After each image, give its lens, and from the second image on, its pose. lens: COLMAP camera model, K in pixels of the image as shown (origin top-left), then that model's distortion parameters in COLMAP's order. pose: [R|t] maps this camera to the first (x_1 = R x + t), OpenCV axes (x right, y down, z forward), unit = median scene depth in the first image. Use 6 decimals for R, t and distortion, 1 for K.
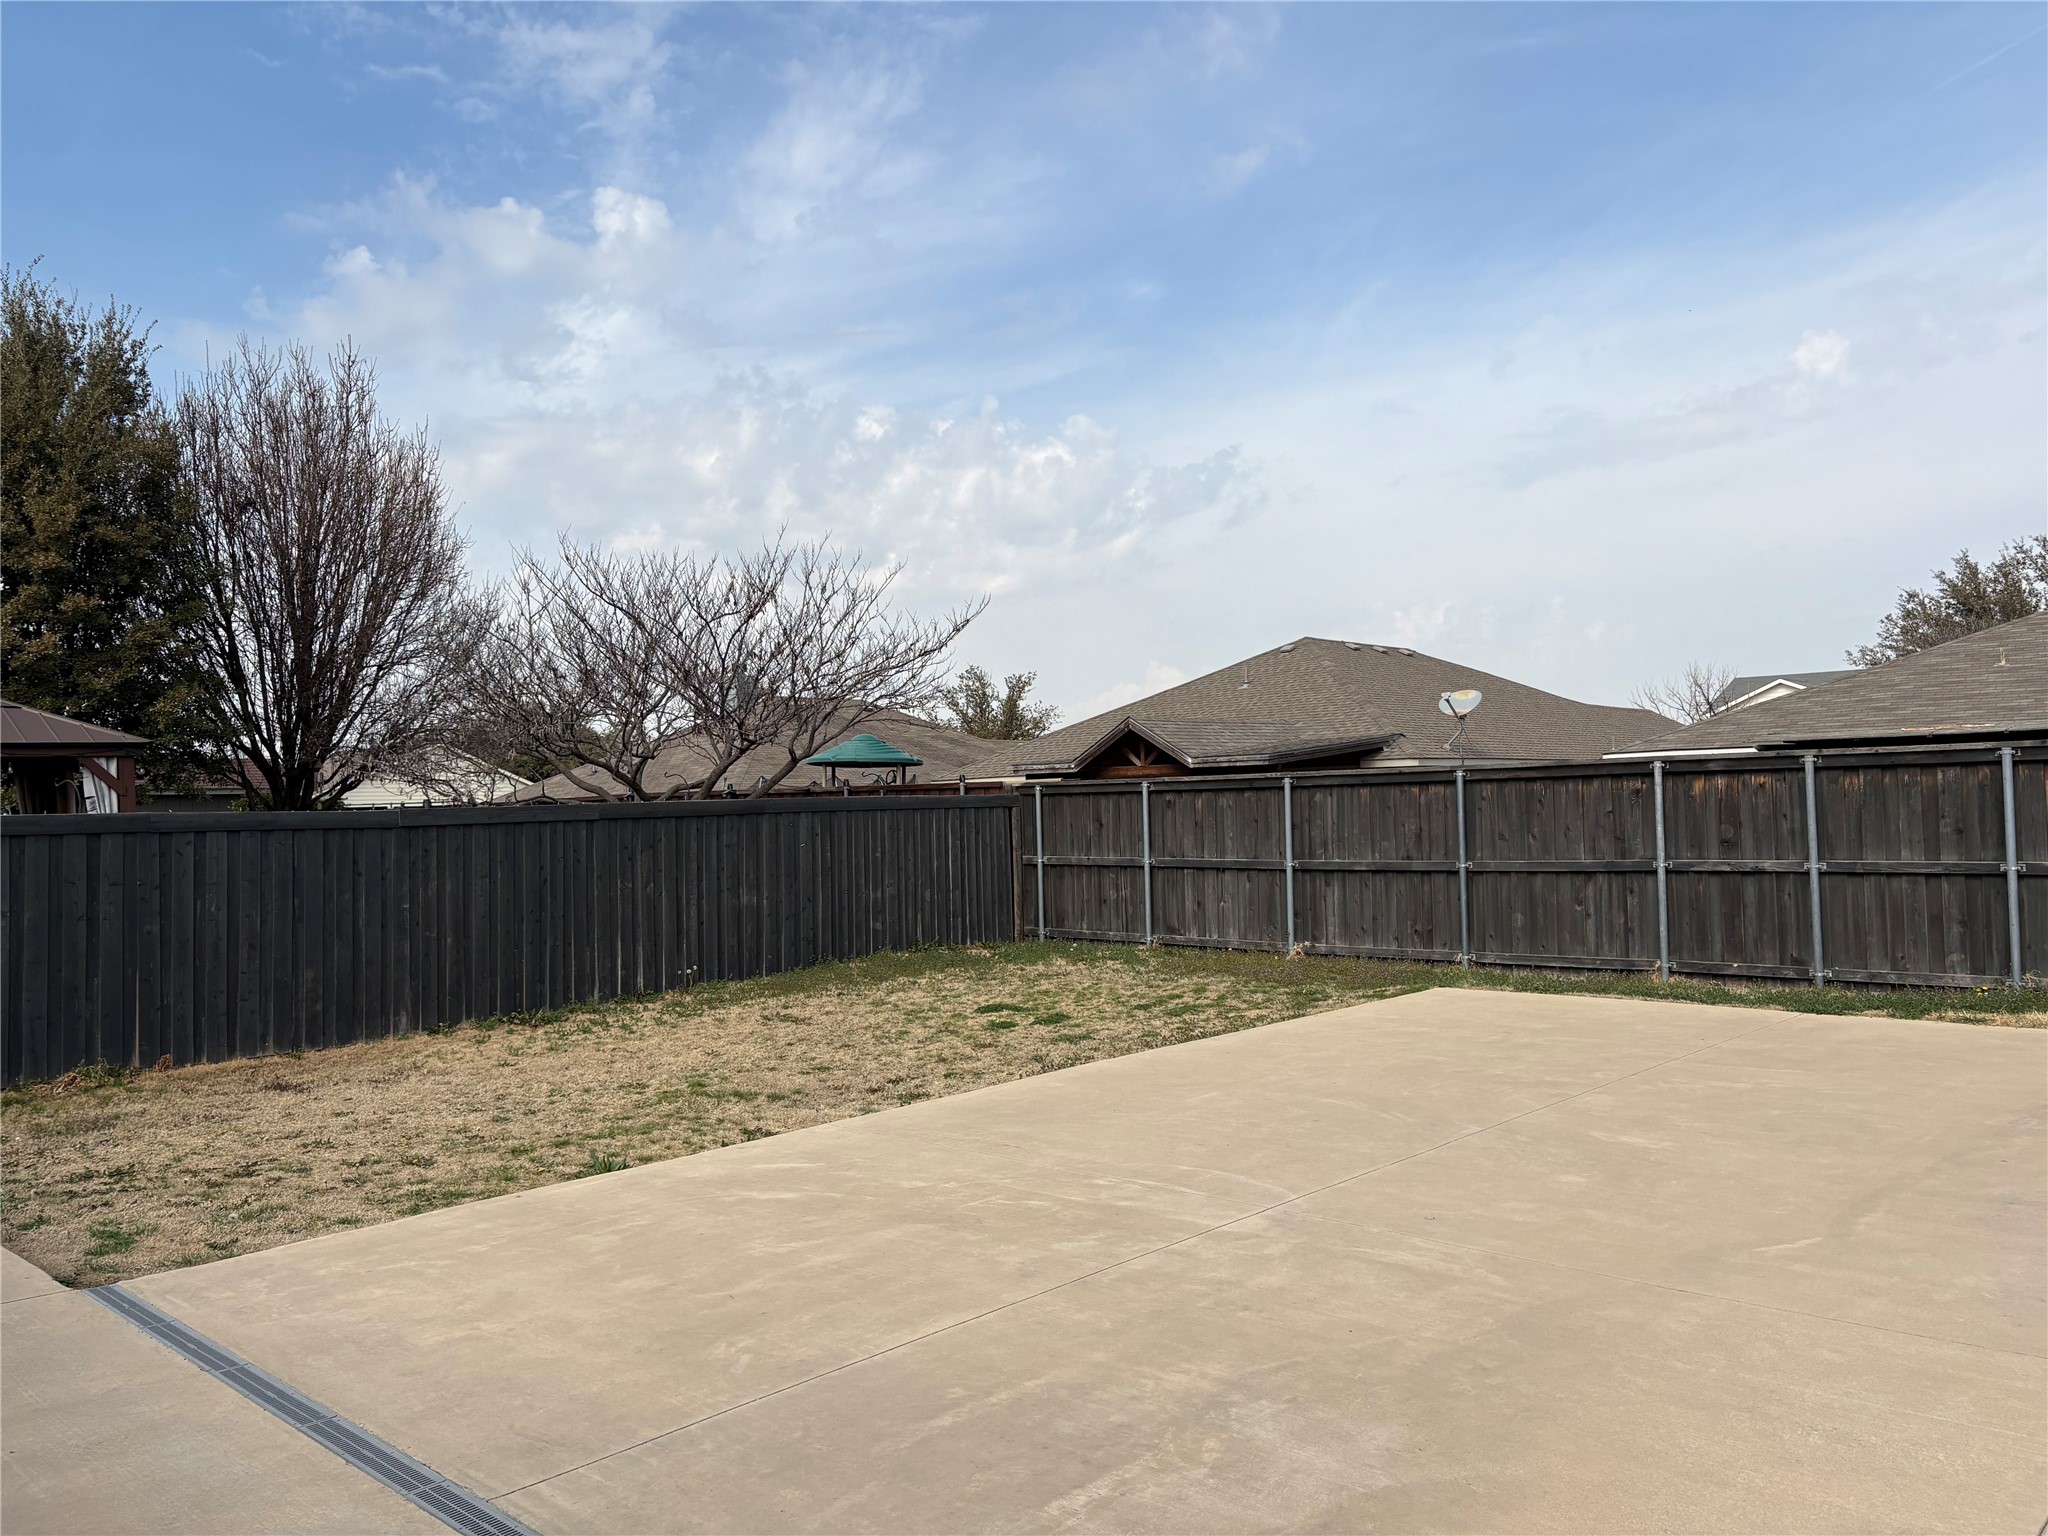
lens RADIAL K [[1553.4, 0, 1016.8], [0, 1553.4, 766.0], [0, 0, 1]] dist [0.053789, -0.042113]
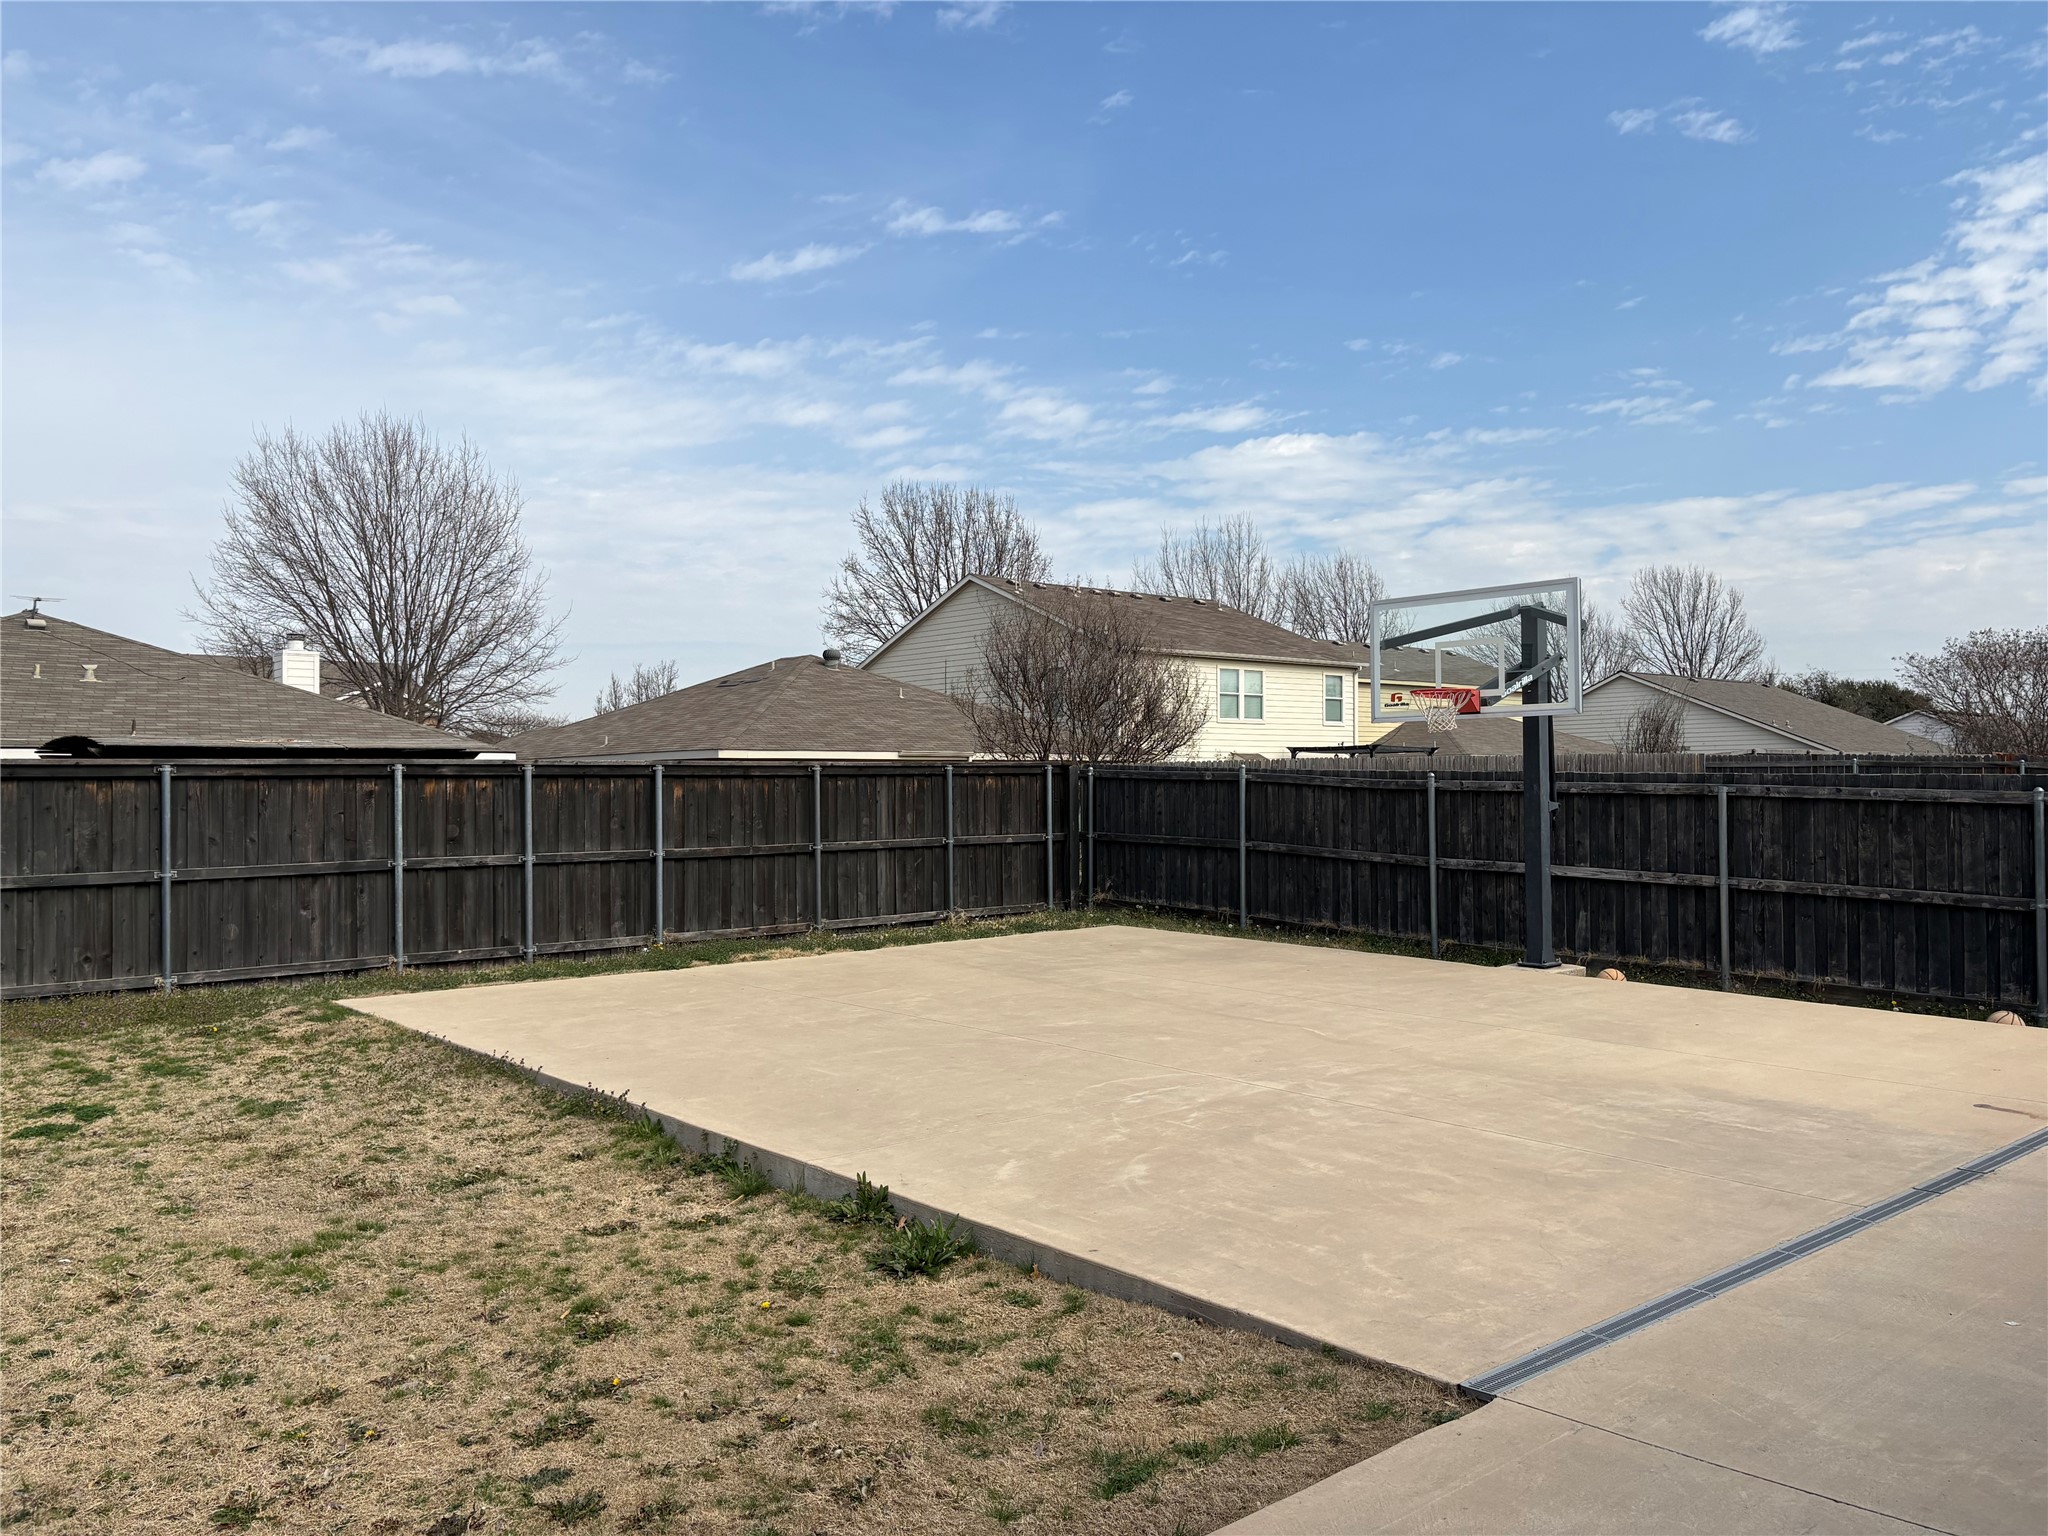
lens RADIAL K [[1553.4, 0, 1016.4], [0, 1553.4, 768.8], [0, 0, 1]] dist [0.053789, -0.042113]
pose [[0.092997, 0.036055, 0.995013, -0.605793], [-0.023021, 0.999155, -0.034053, 0.026893], [-0.995400, -0.019739, 0.093748, 0.510999]]
